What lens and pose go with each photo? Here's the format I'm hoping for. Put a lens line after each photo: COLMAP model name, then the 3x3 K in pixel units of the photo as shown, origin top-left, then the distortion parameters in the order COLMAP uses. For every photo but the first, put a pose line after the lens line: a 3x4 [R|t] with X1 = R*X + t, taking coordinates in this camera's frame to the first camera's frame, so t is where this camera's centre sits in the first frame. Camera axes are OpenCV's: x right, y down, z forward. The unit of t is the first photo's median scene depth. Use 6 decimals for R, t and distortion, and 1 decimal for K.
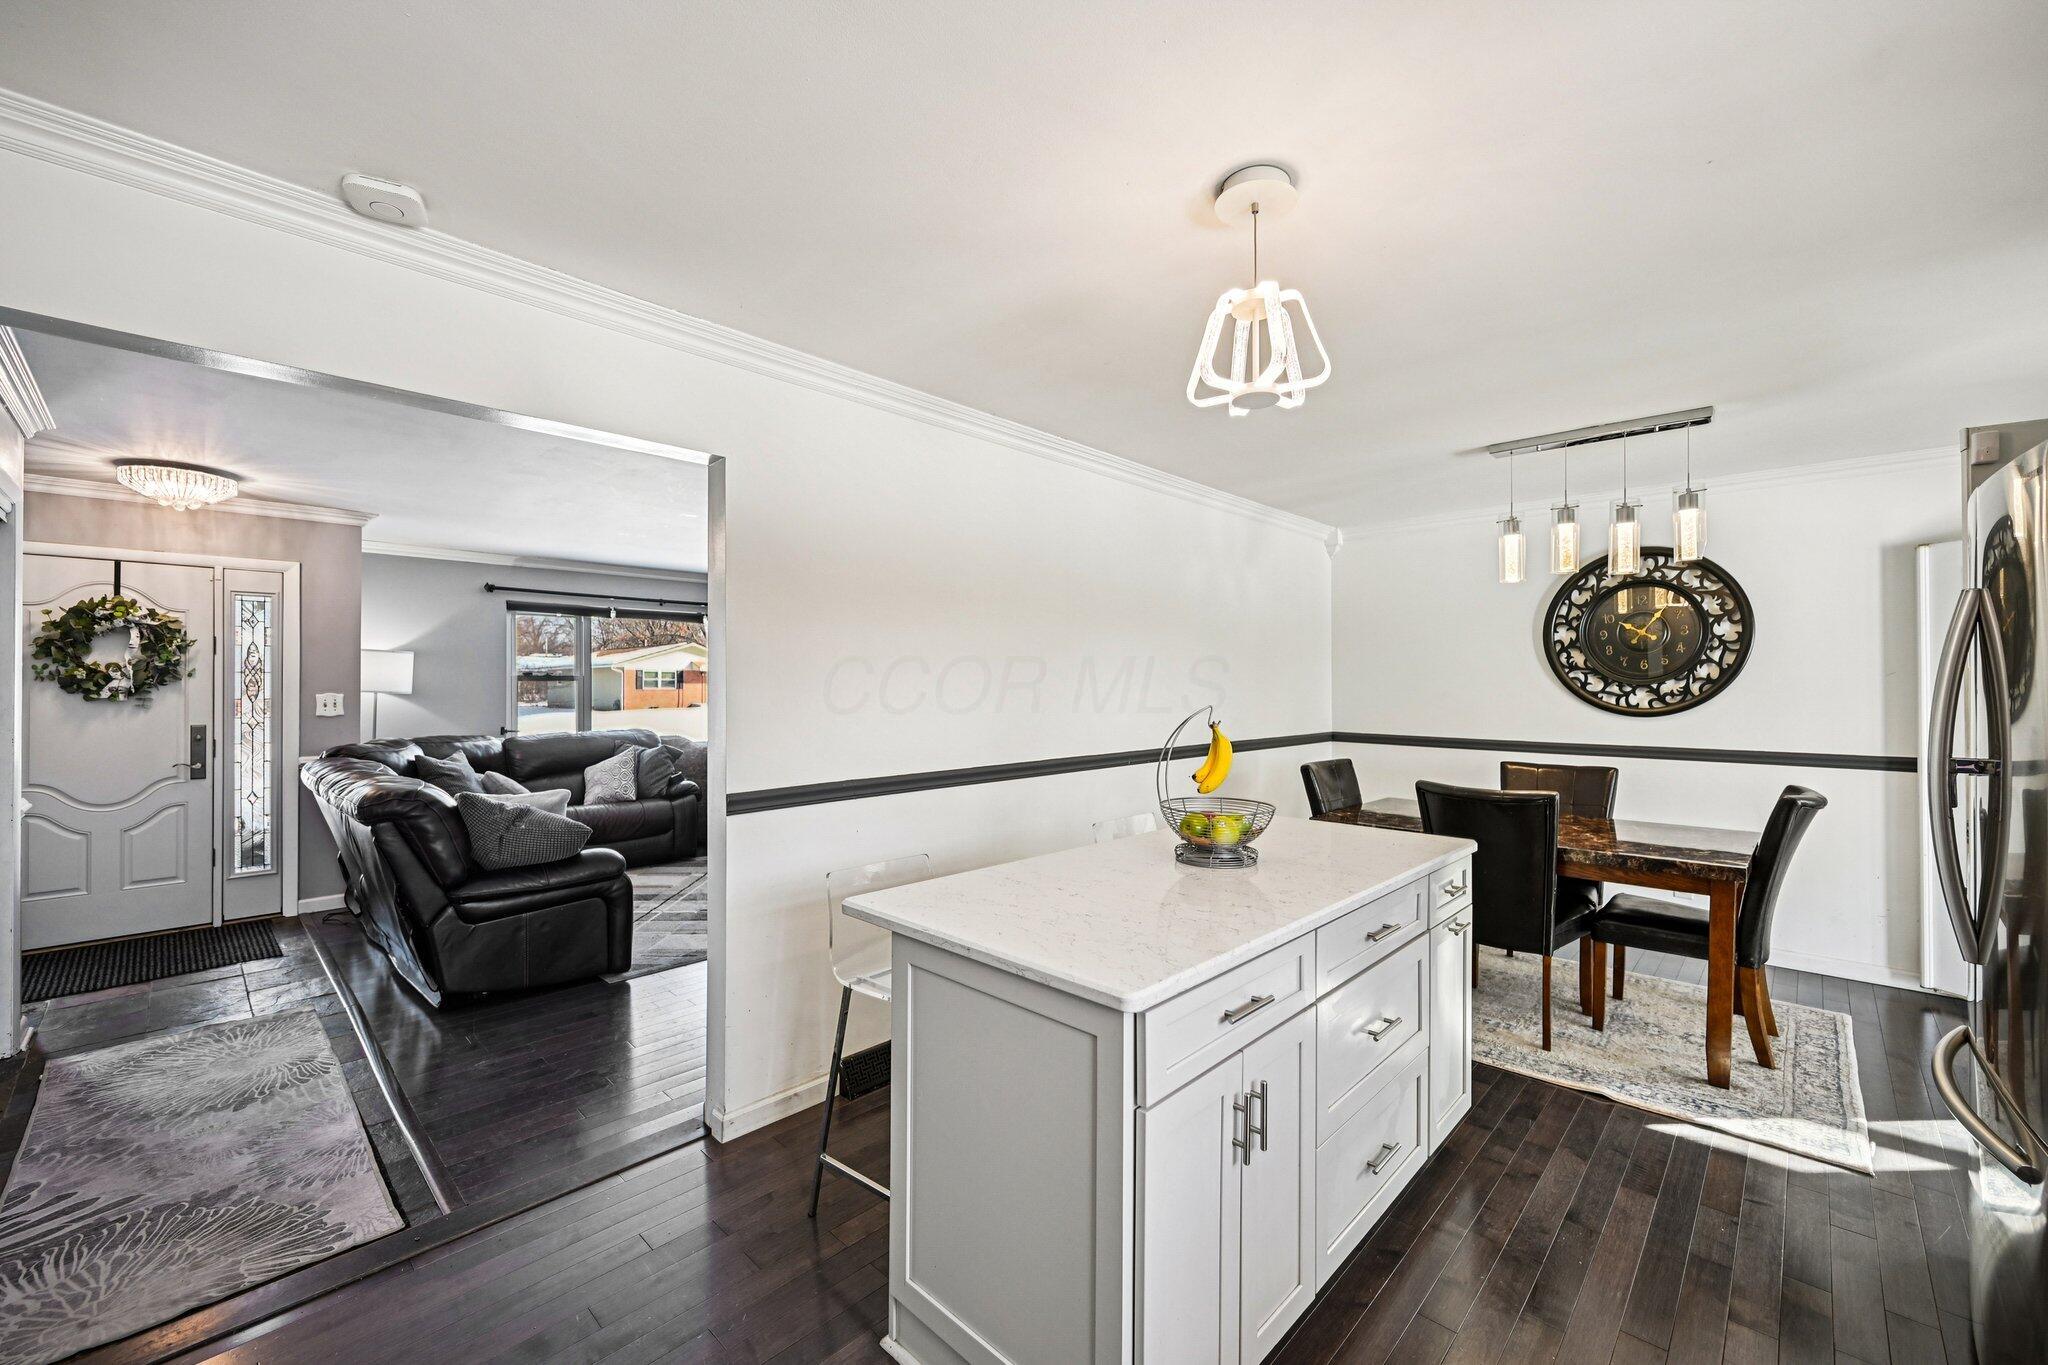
lens RADIAL K [[820.1, 0, 1024.6], [0, 820.1, 688.6], [0, 0, 1]] dist [0.000592, 0.000071]
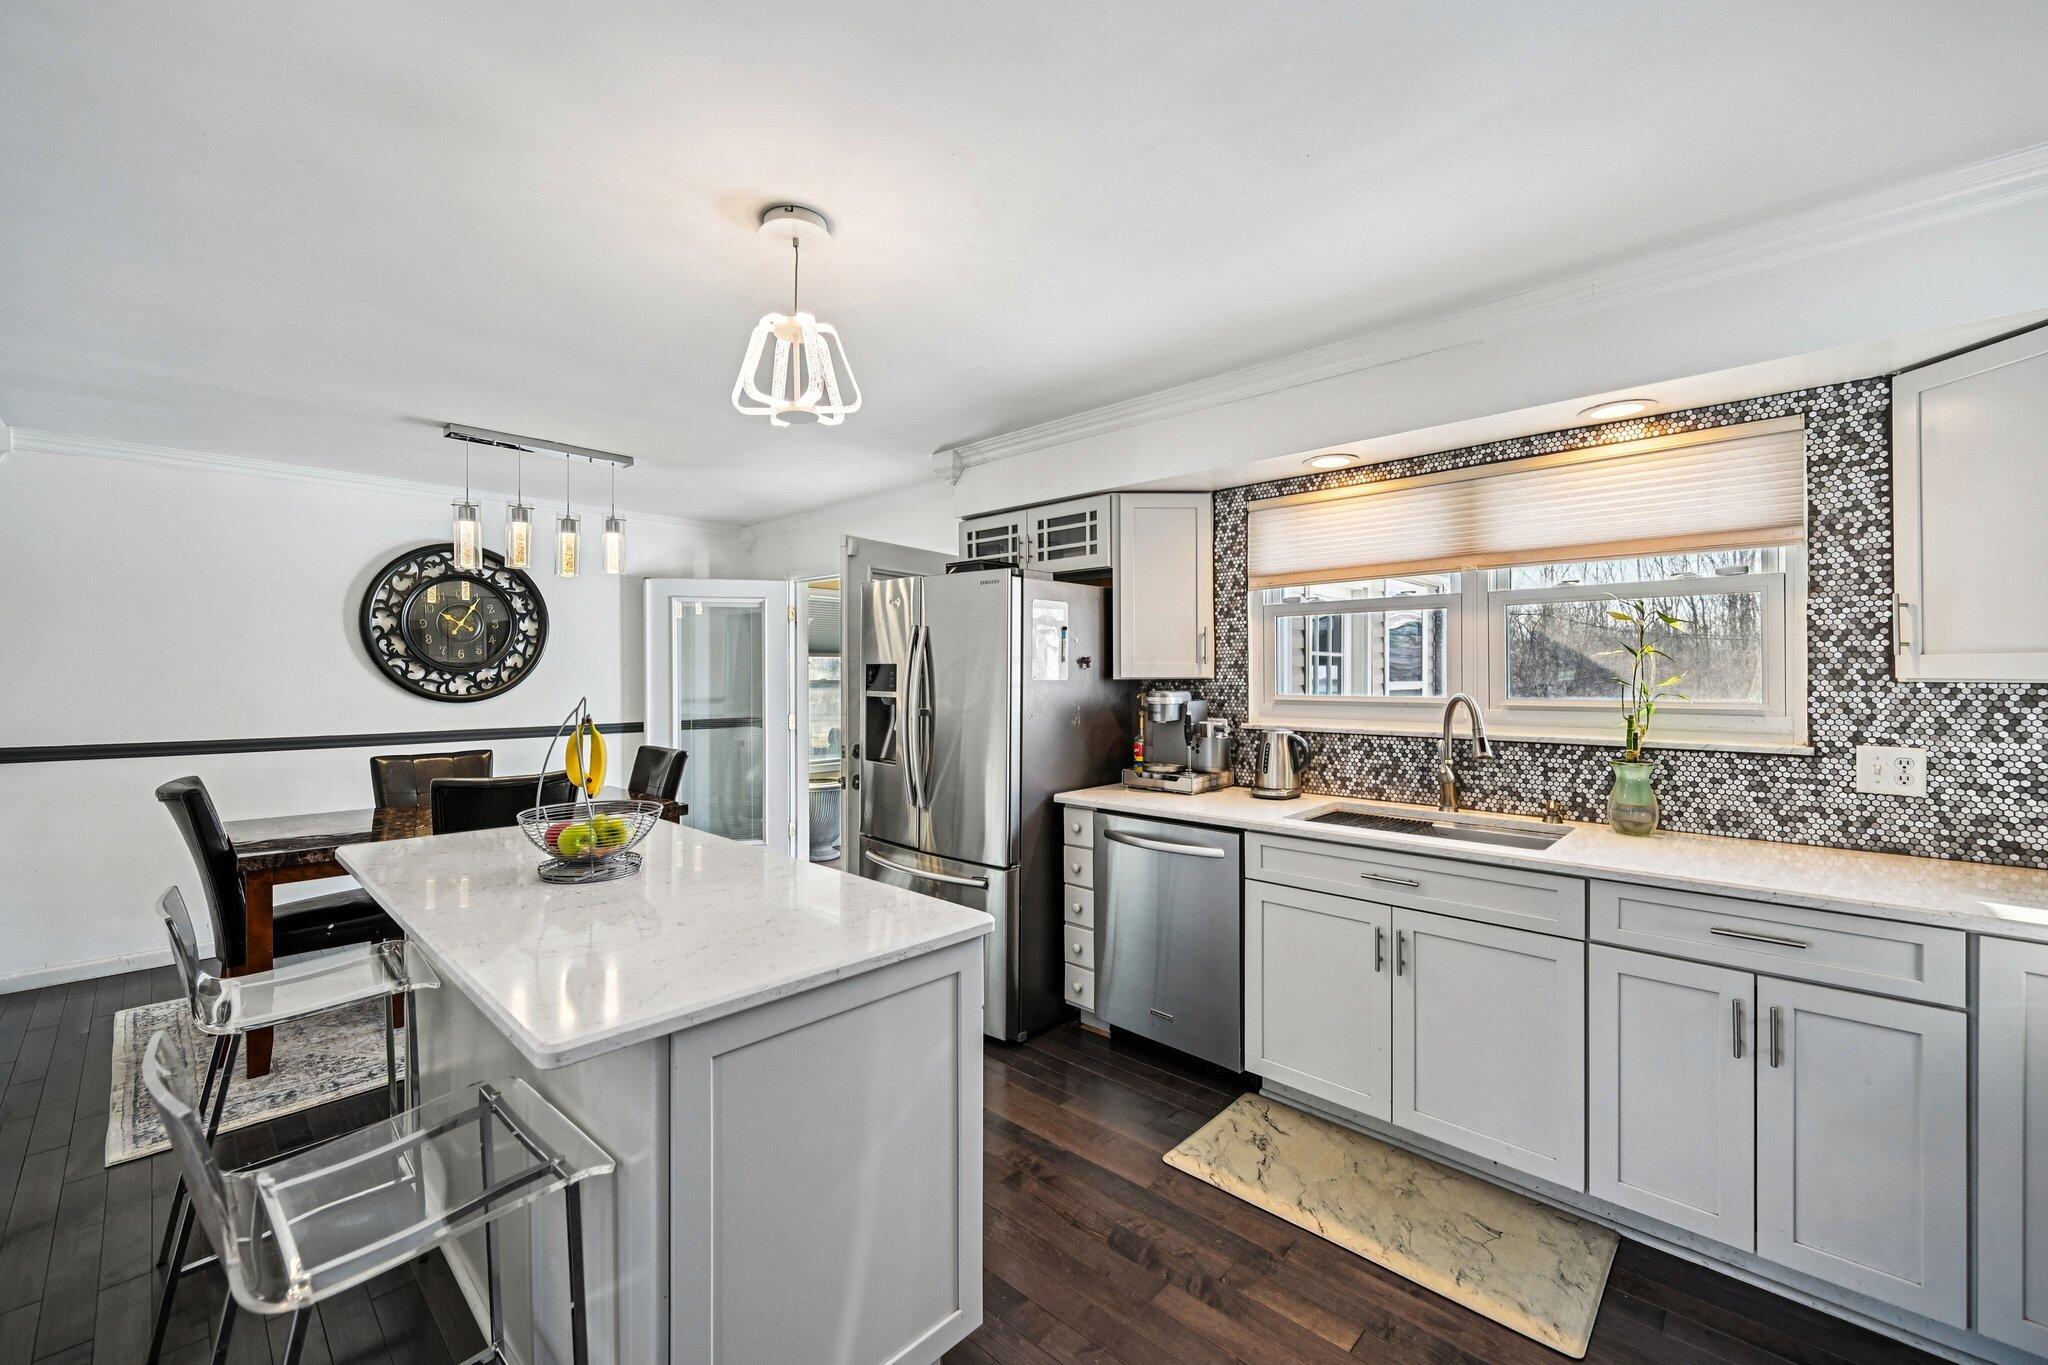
lens RADIAL K [[820.1, 0, 1024.9], [0, 820.1, 675.1], [0, 0, 1]] dist [0.000592, 0.000071]
pose [[-0.011610, -0.005294, 0.999919, -0.334842], [0.006030, 0.999967, 0.005364, -0.002896], [-0.999914, 0.006092, -0.011578, 0.280969]]
